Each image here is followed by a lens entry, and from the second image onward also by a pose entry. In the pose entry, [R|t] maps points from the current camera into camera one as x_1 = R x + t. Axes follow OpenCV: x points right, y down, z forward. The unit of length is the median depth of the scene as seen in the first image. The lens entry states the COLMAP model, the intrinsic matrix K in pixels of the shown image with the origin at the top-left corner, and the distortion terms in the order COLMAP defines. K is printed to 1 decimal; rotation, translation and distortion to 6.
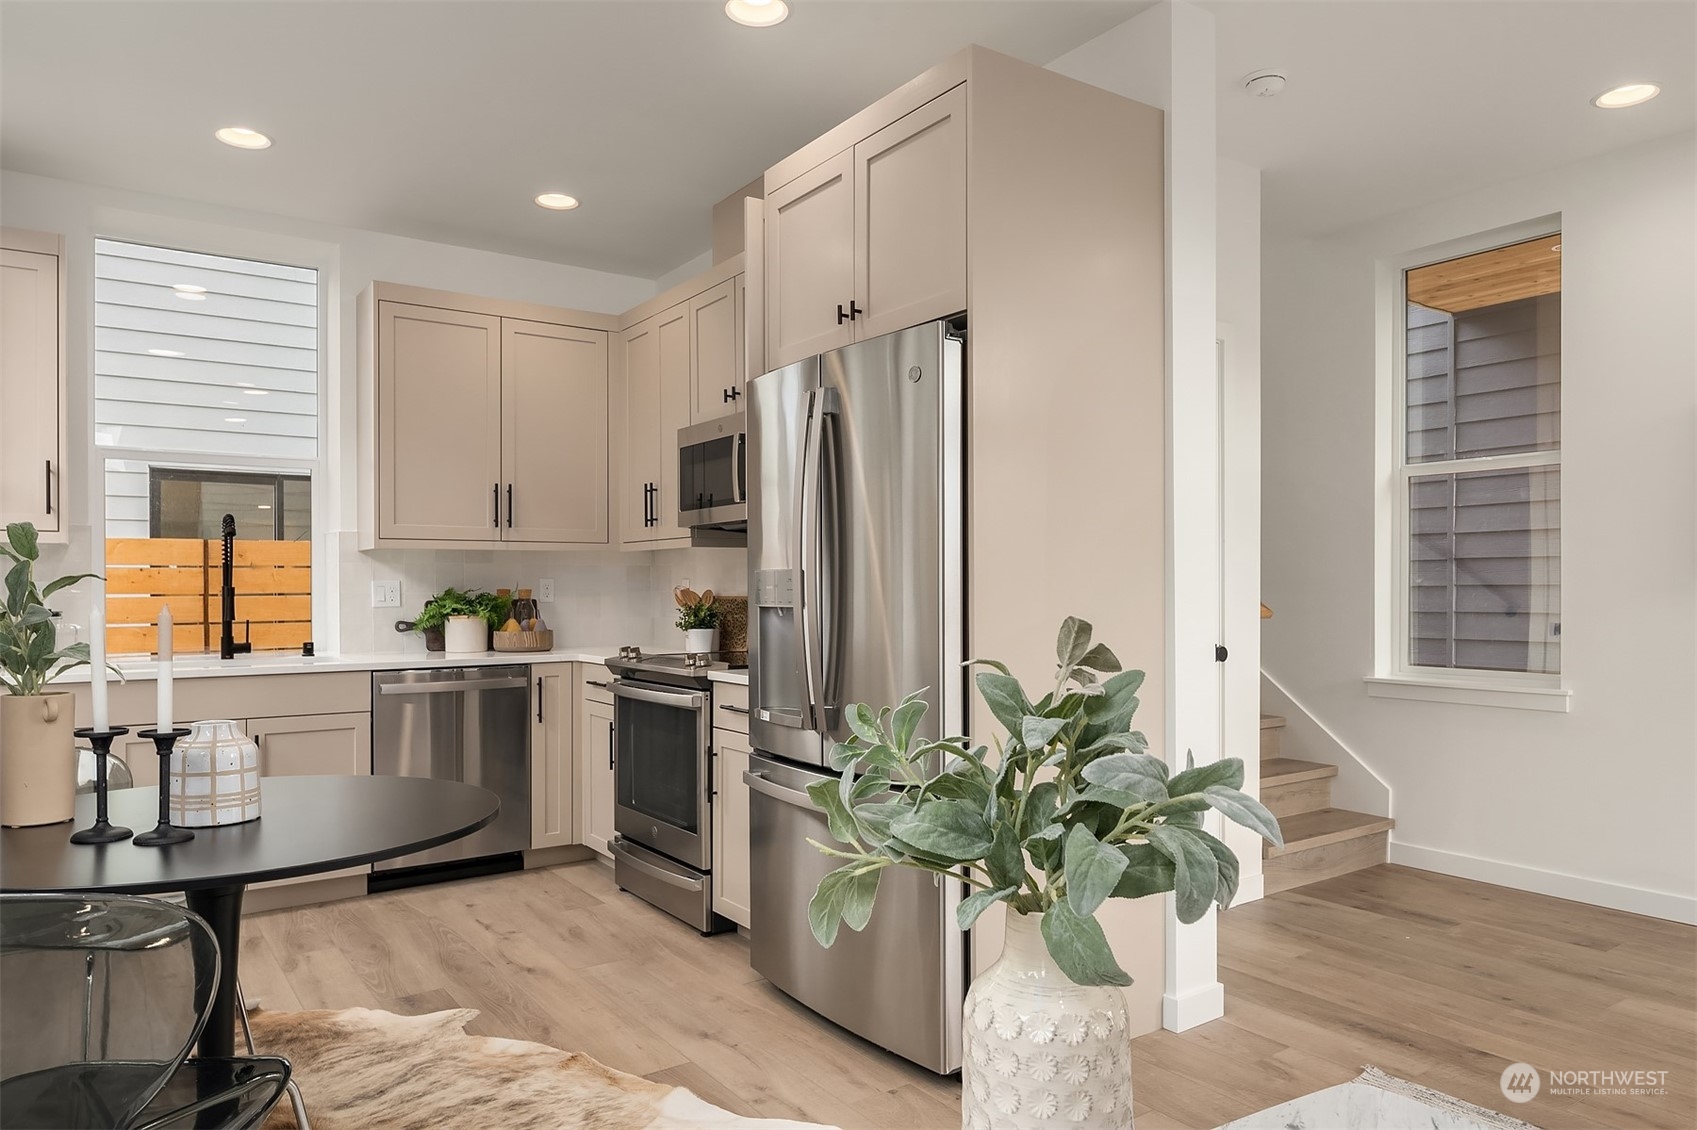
lens RADIAL K [[1098.1, 0, 849.7], [0, 1098.1, 581.9], [0, 0, 1]] dist [-0.002030, -0.002431]
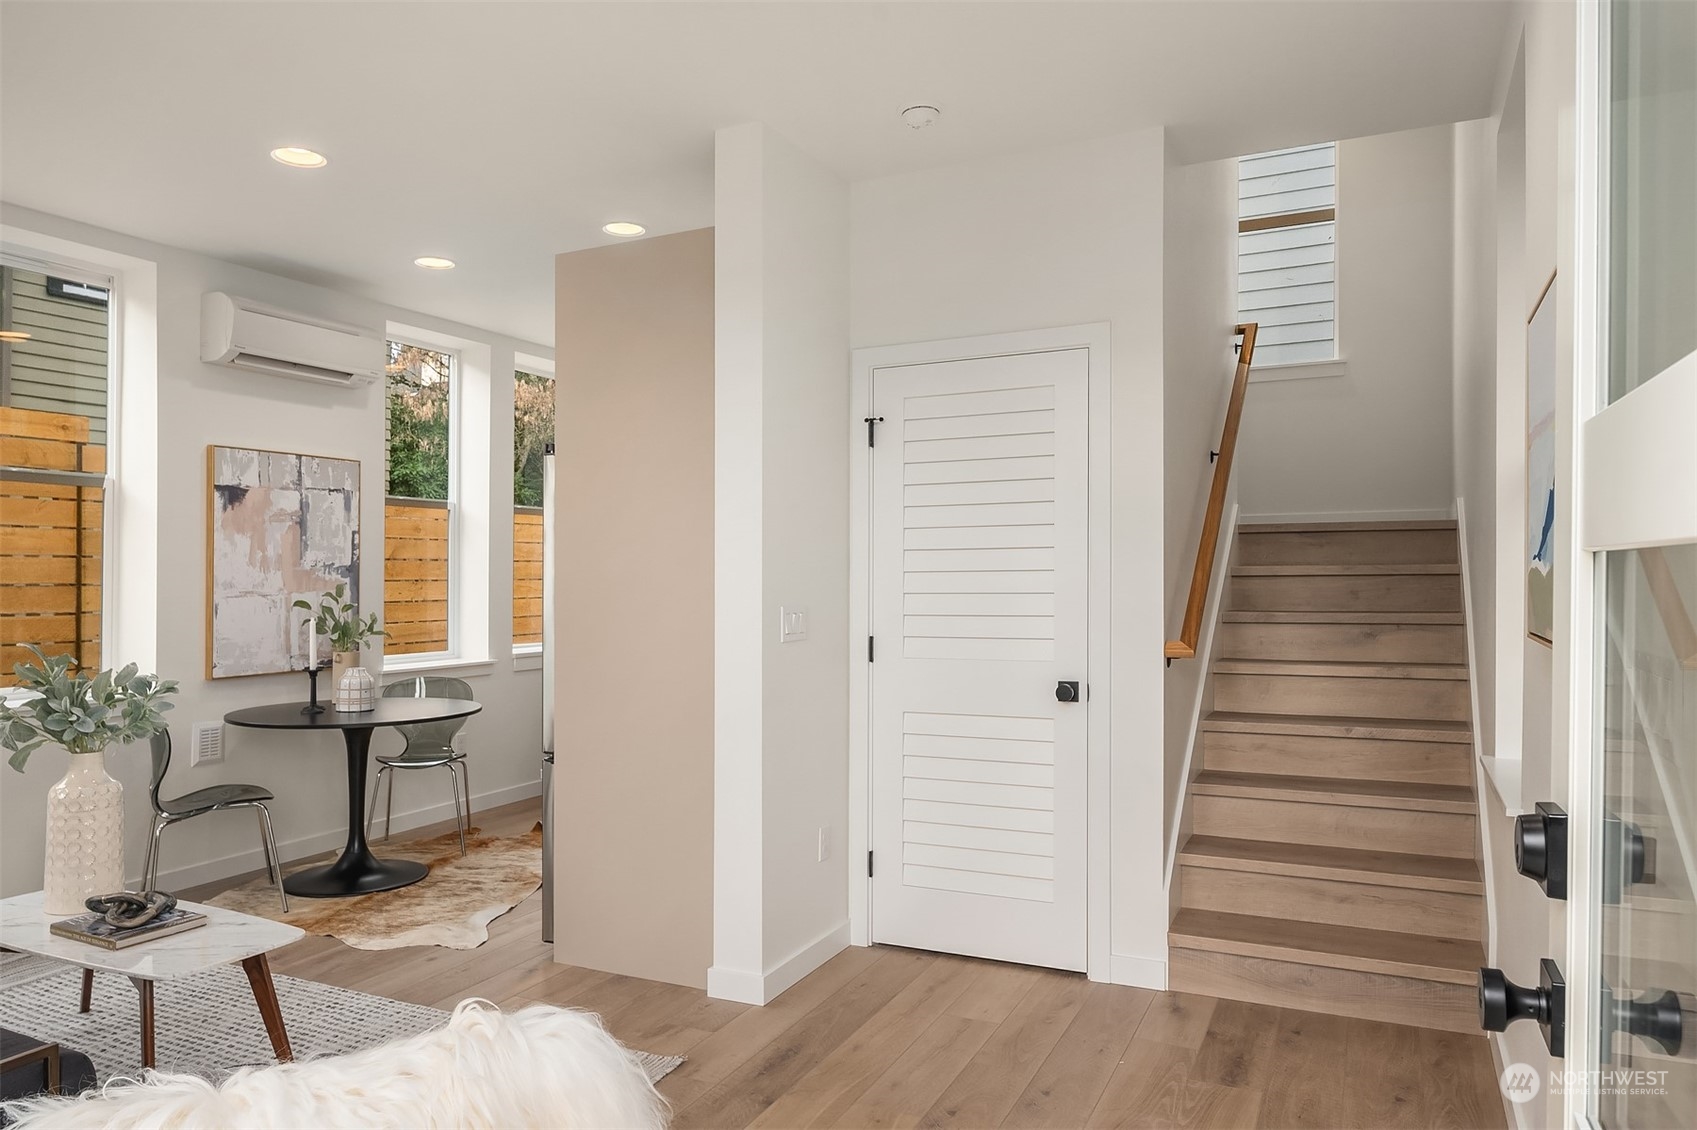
lens RADIAL K [[1098.1, 0, 873.5], [0, 1098.1, 549.6], [0, 0, 1]] dist [-0.002030, -0.002431]
pose [[0.508050, -0.018012, -0.861139, 0.907318], [0.007197, 0.999835, -0.016667, -0.034591], [0.861298, 0.002270, 0.508096, 0.346552]]
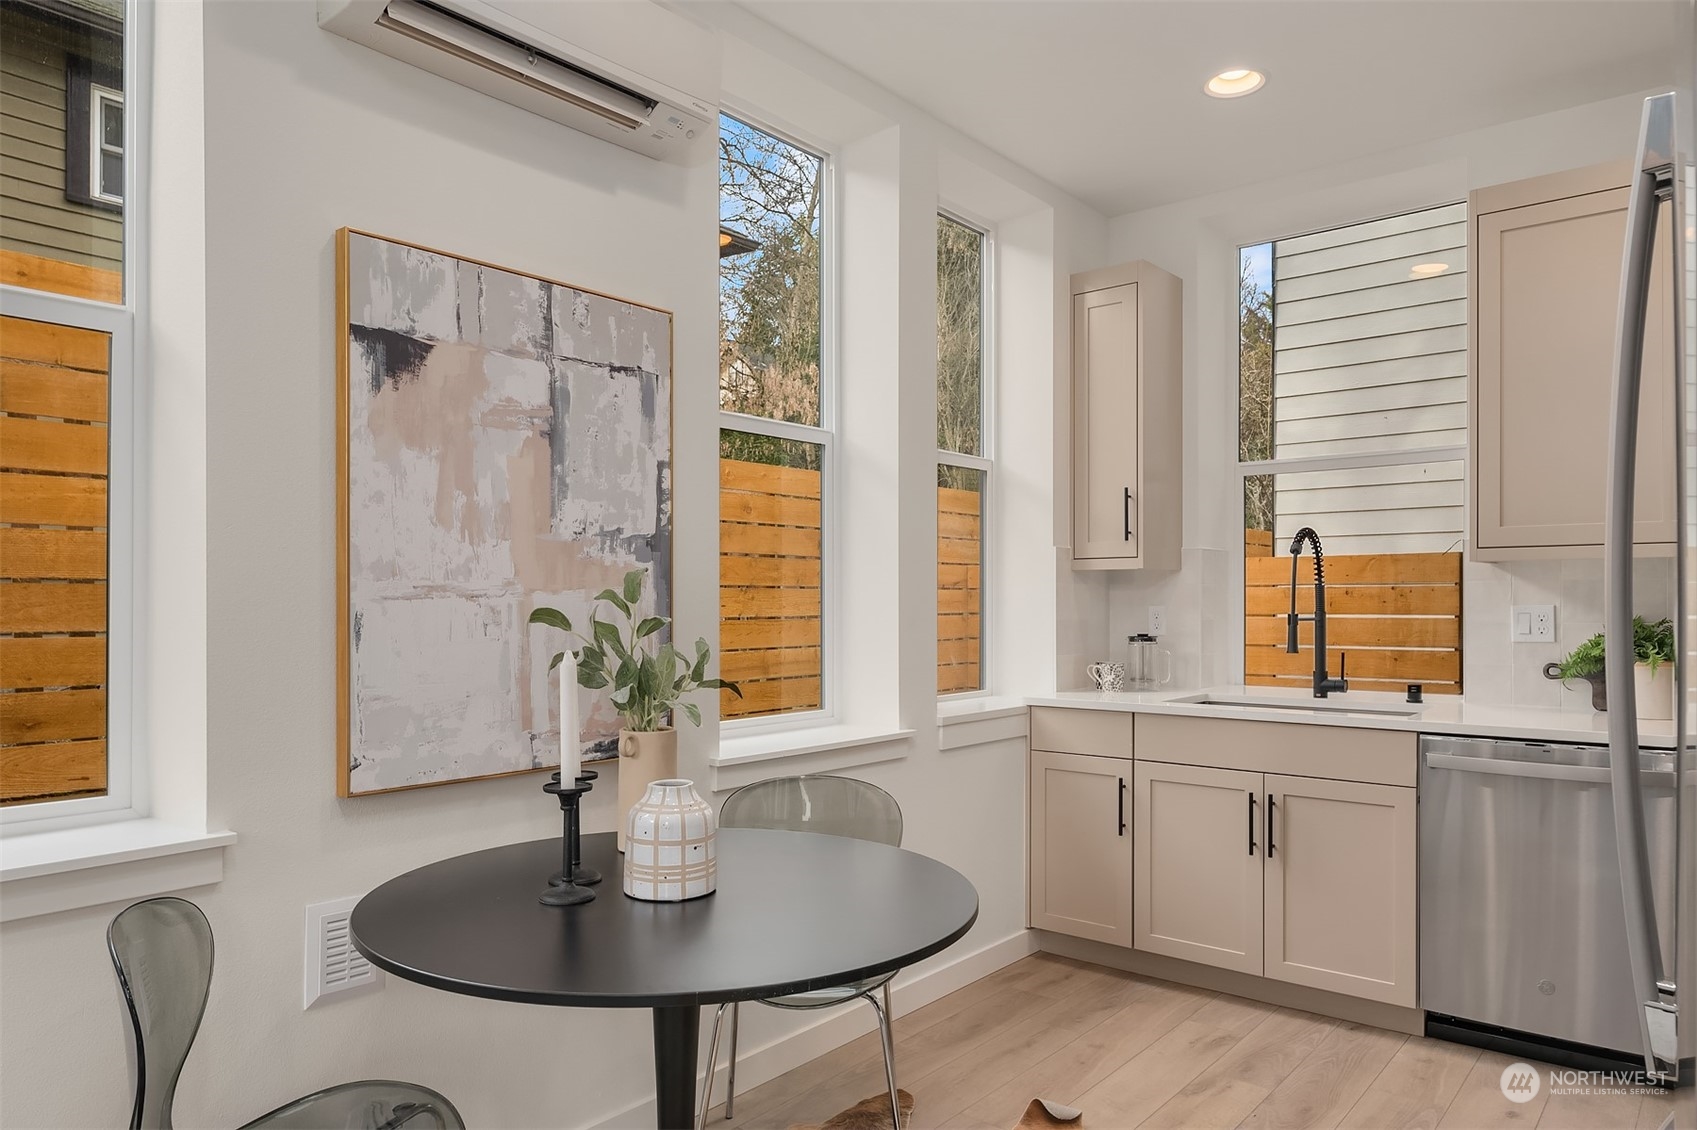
lens RADIAL K [[1098.1, 0, 854.9], [0, 1098.1, 598.7], [0, 0, 1]] dist [-0.002030, -0.002431]
pose [[0.268823, 0.003571, -0.963183, 0.150256], [0.005155, 0.999973, 0.005146, -0.011857], [0.963176, -0.006349, 0.268797, 0.411362]]
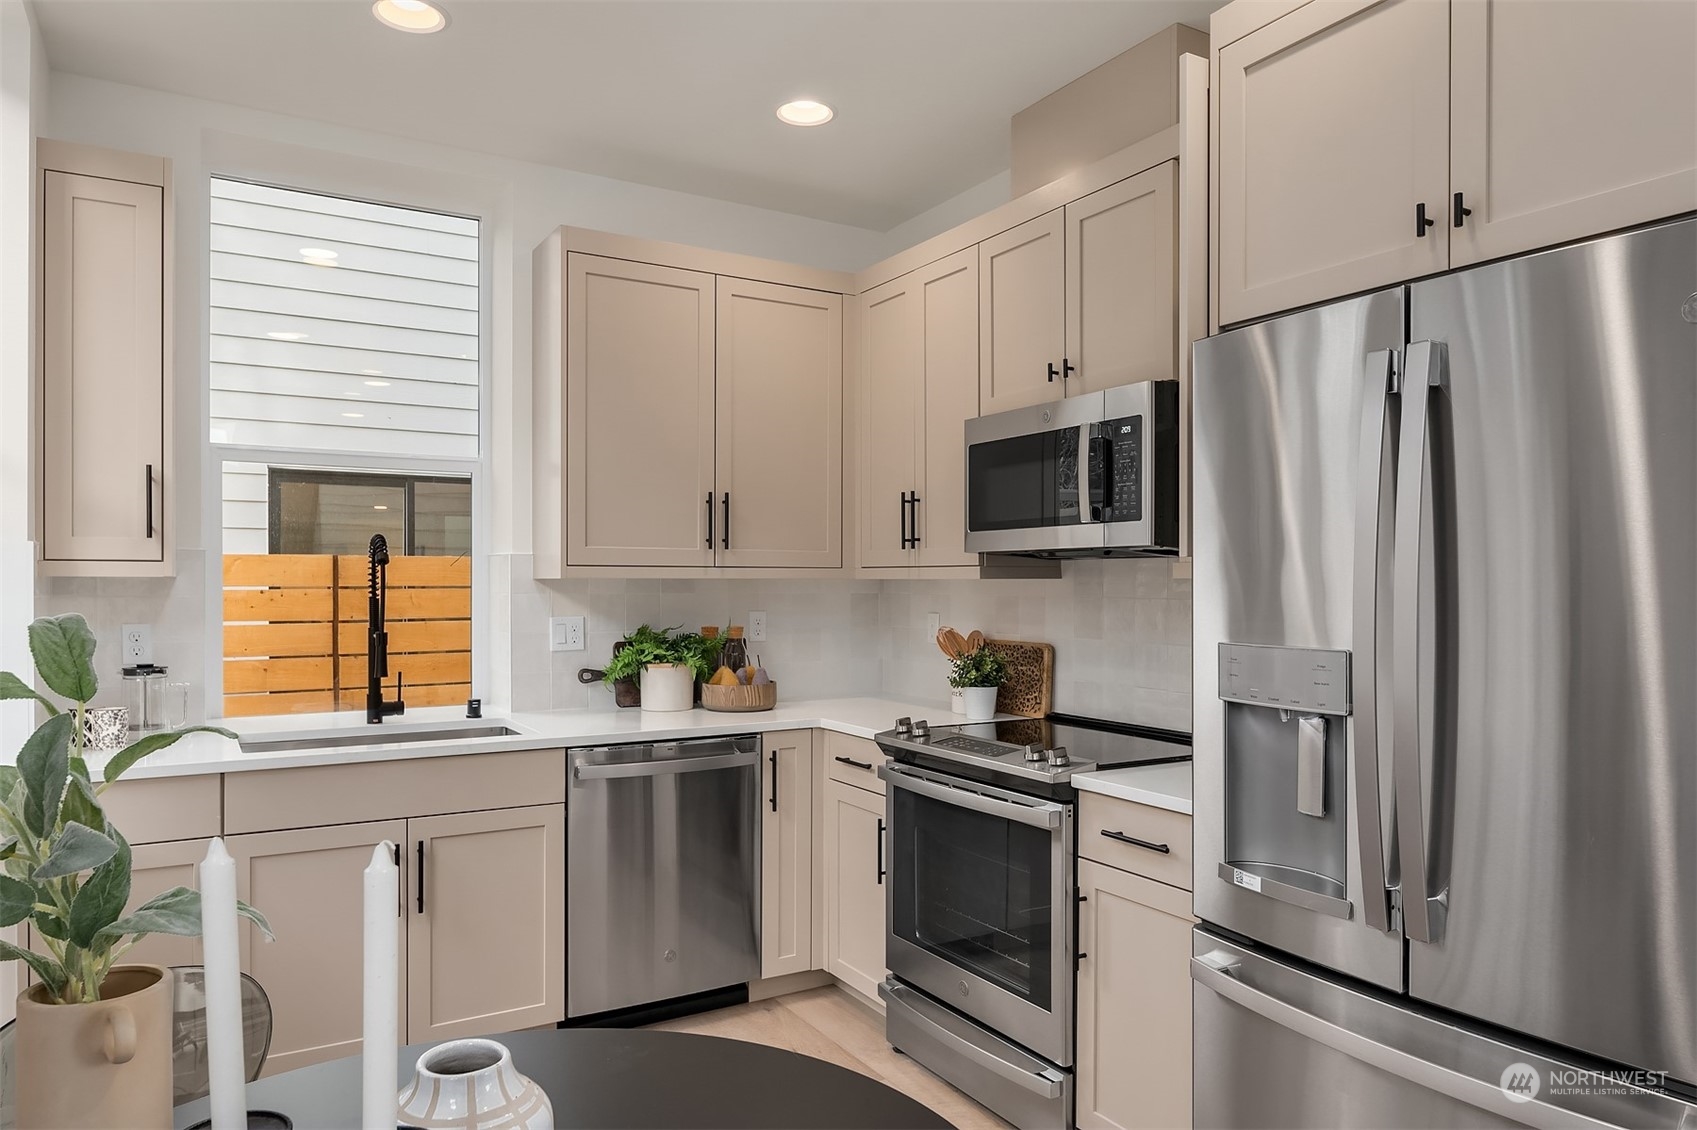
lens RADIAL K [[1098.1, 0, 845.2], [0, 1098.1, 582.7], [0, 0, 1]] dist [-0.002030, -0.002431]
pose [[0.997078, 0.007082, -0.076066, -0.177388], [-0.006672, 0.999962, 0.005632, -0.032817], [0.076103, -0.005108, 0.997087, 0.255309]]
